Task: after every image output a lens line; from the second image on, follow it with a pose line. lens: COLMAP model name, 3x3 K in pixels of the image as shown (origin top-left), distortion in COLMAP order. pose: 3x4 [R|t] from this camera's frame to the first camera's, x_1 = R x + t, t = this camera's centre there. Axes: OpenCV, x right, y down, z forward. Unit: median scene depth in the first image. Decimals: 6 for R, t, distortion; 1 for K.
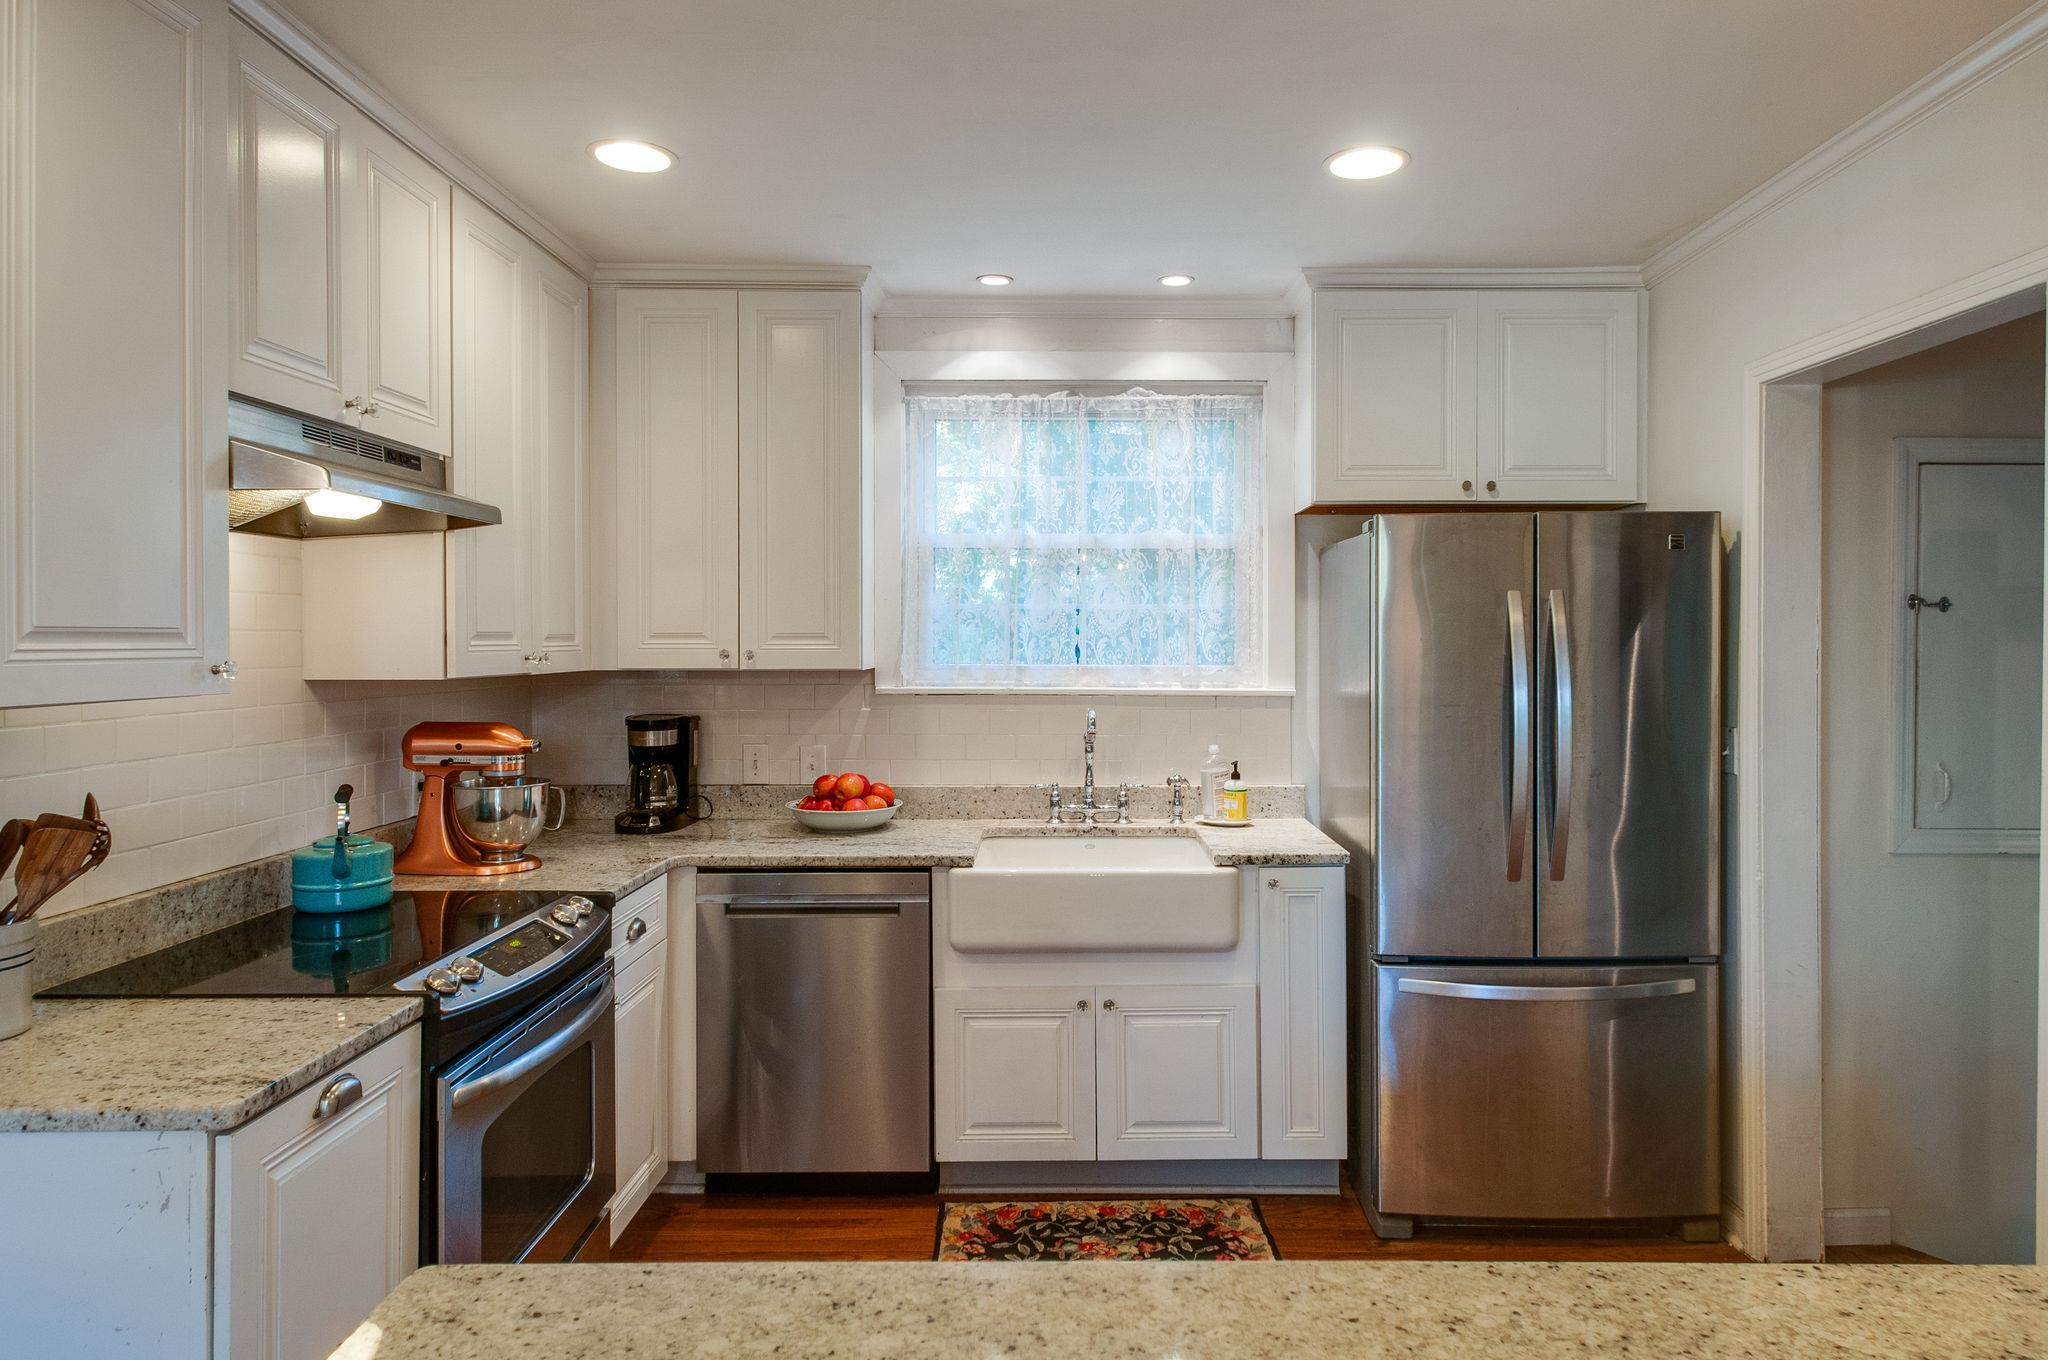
lens RADIAL K [[1275.0, 0, 1071.7], [0, 1275.0, 647.4], [0, 0, 1]] dist [0.010920, 0.000159]
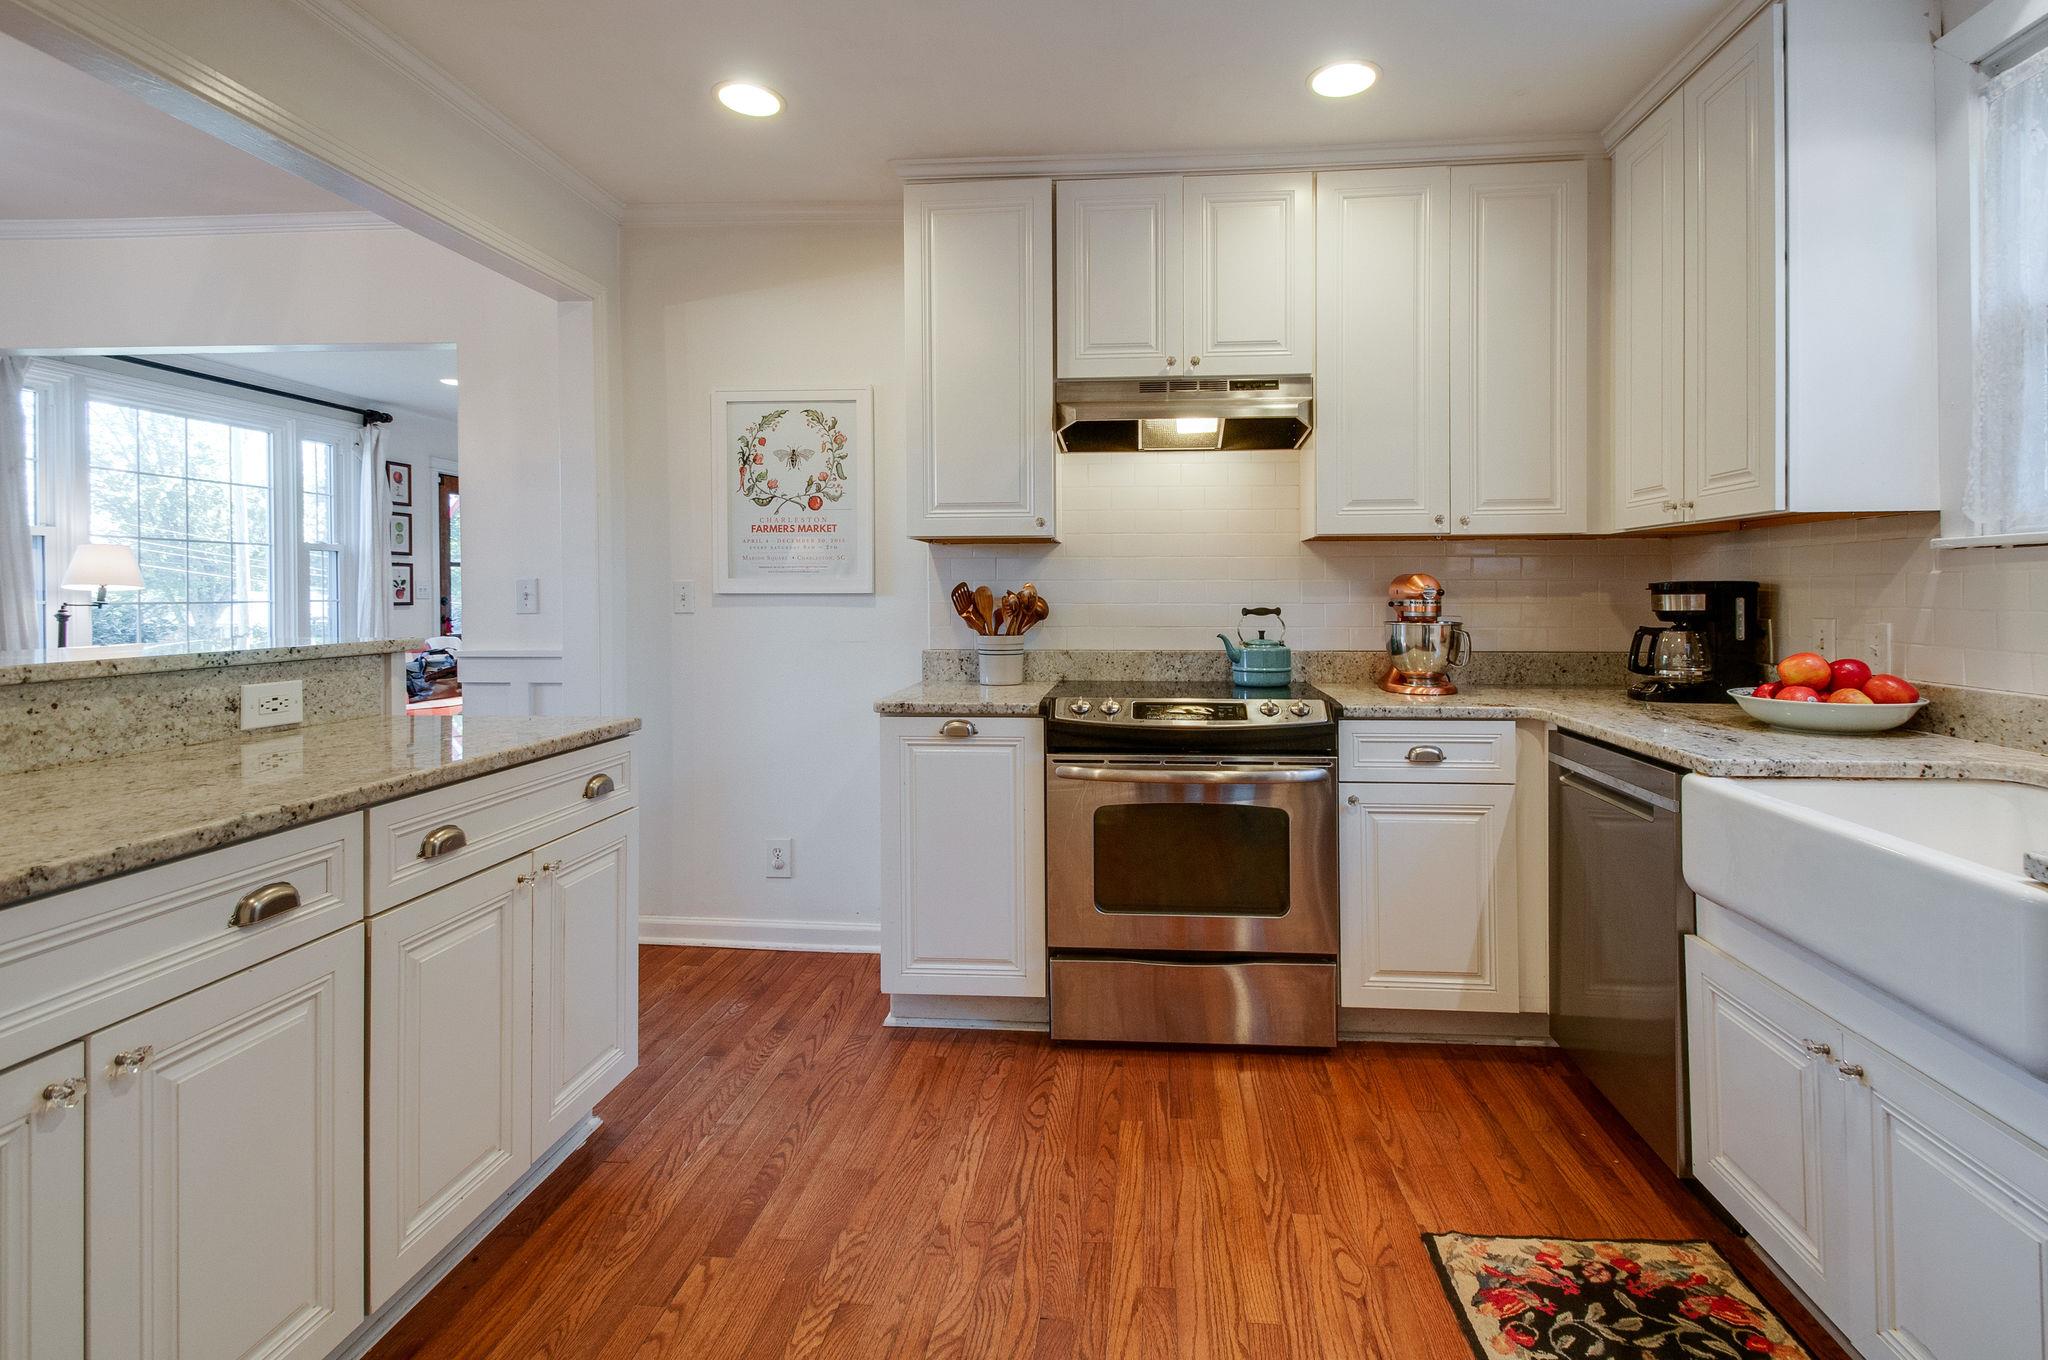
lens RADIAL K [[966.3, 0, 1067.4], [0, 966.3, 592.6], [0, 0, 1]] dist [0.000962, -0.001072]
pose [[-0.097796, -0.000142, -0.995207, 0.428491], [-0.005111, 0.999987, 0.000359, 0.065937], [0.995193, 0.005122, -0.097795, 0.628872]]
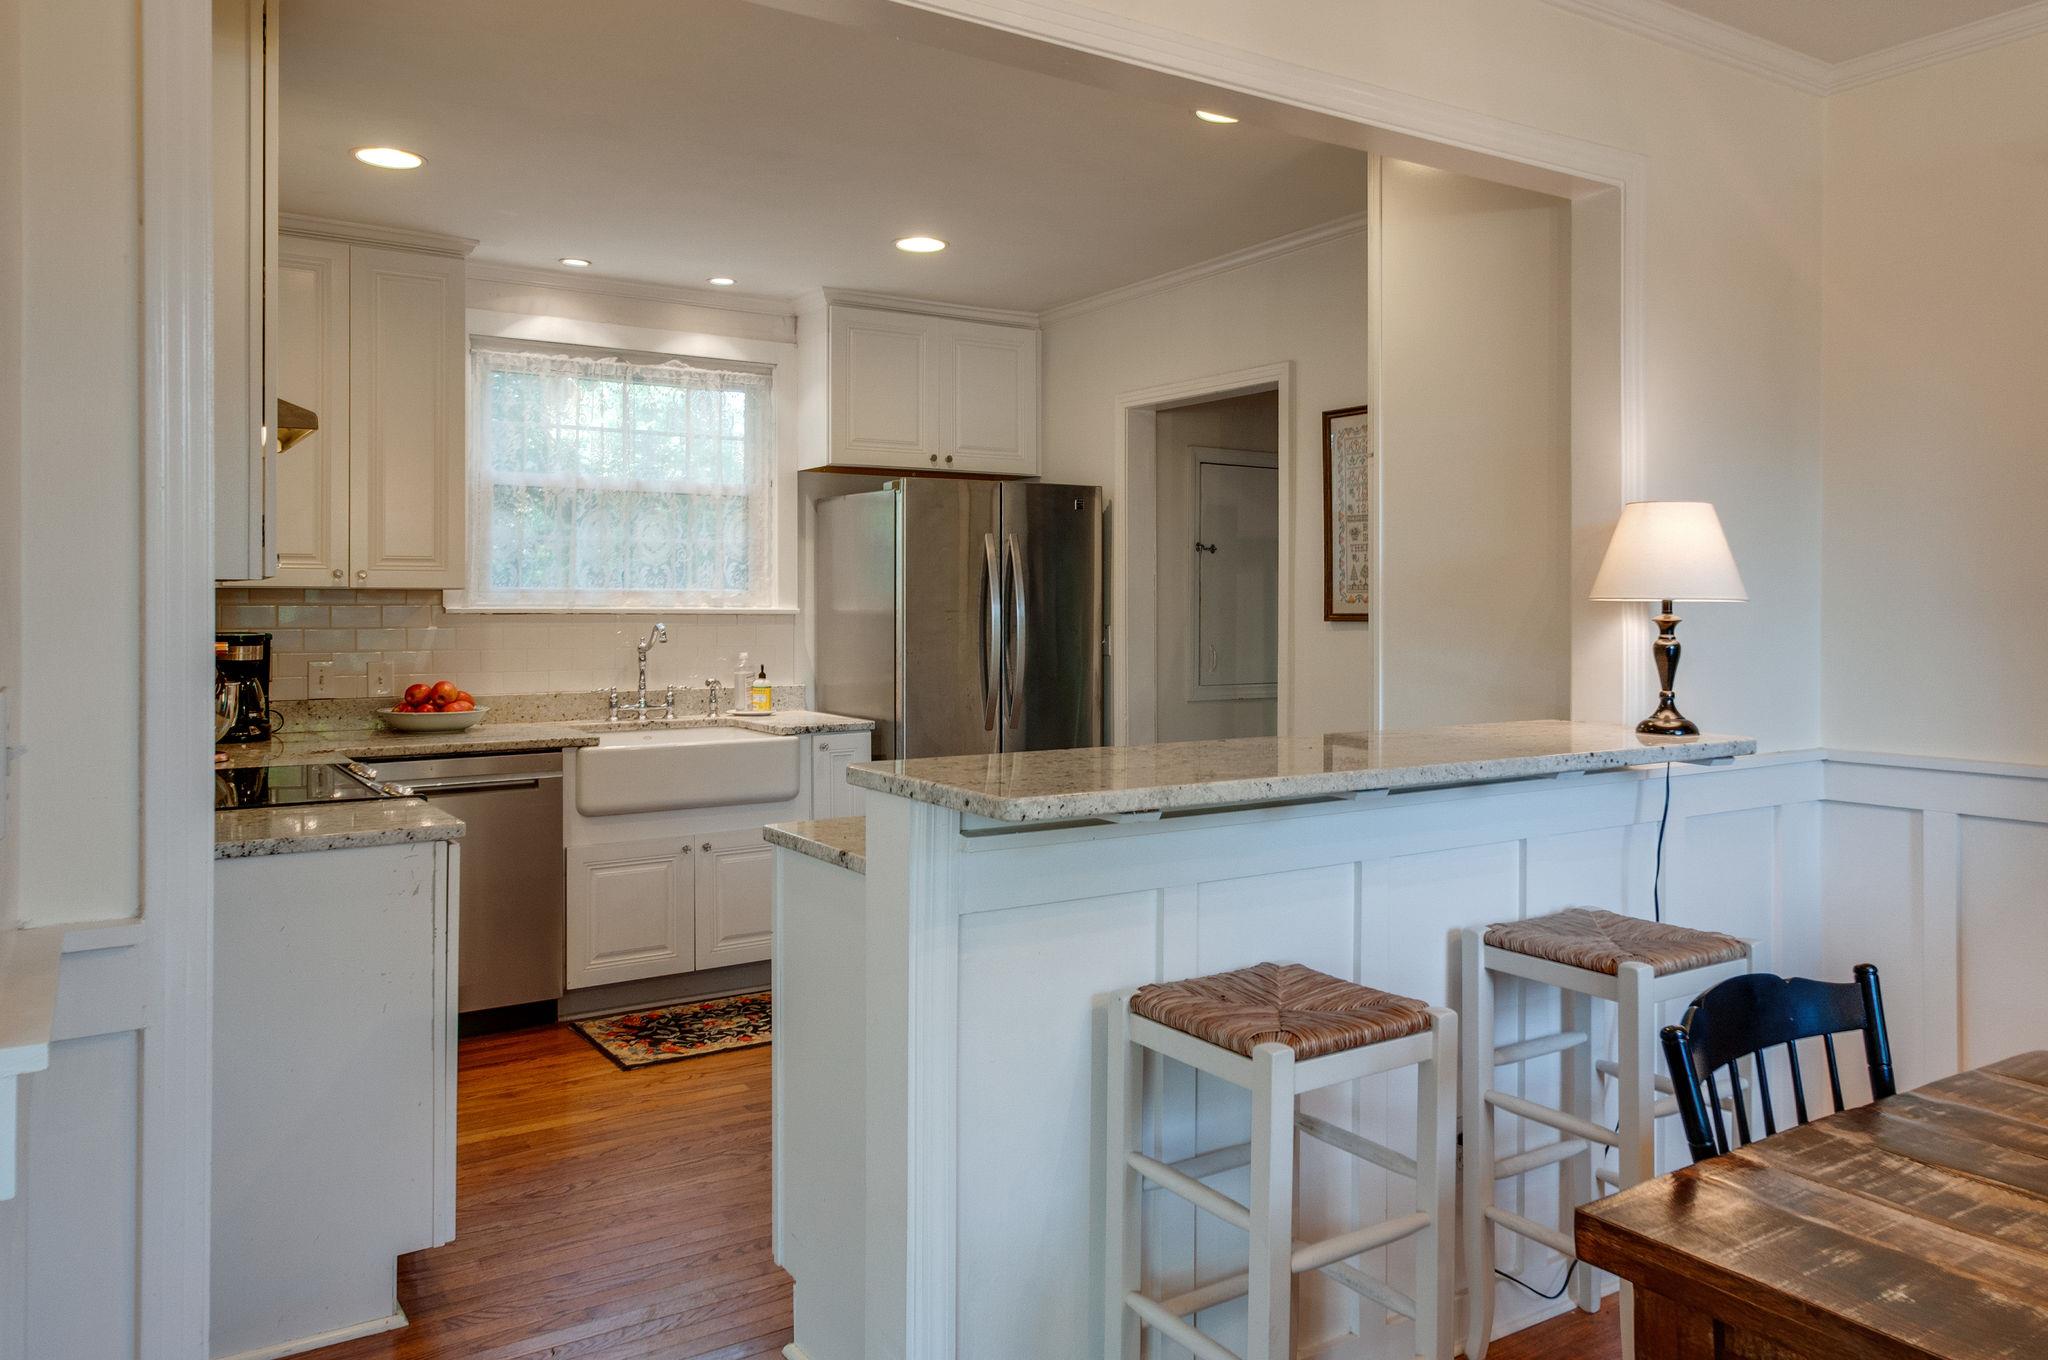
lens RADIAL K [[1449.9, 0, 1102.0], [0, 1449.9, 593.8], [0, 0, 1]] dist [0.006684, 0.003647]
pose [[0.824334, 0.002976, 0.566096, -0.423897], [0.004338, 0.999924, -0.011574, 0.038882], [-0.566088, 0.011996, 0.824258, -0.391420]]
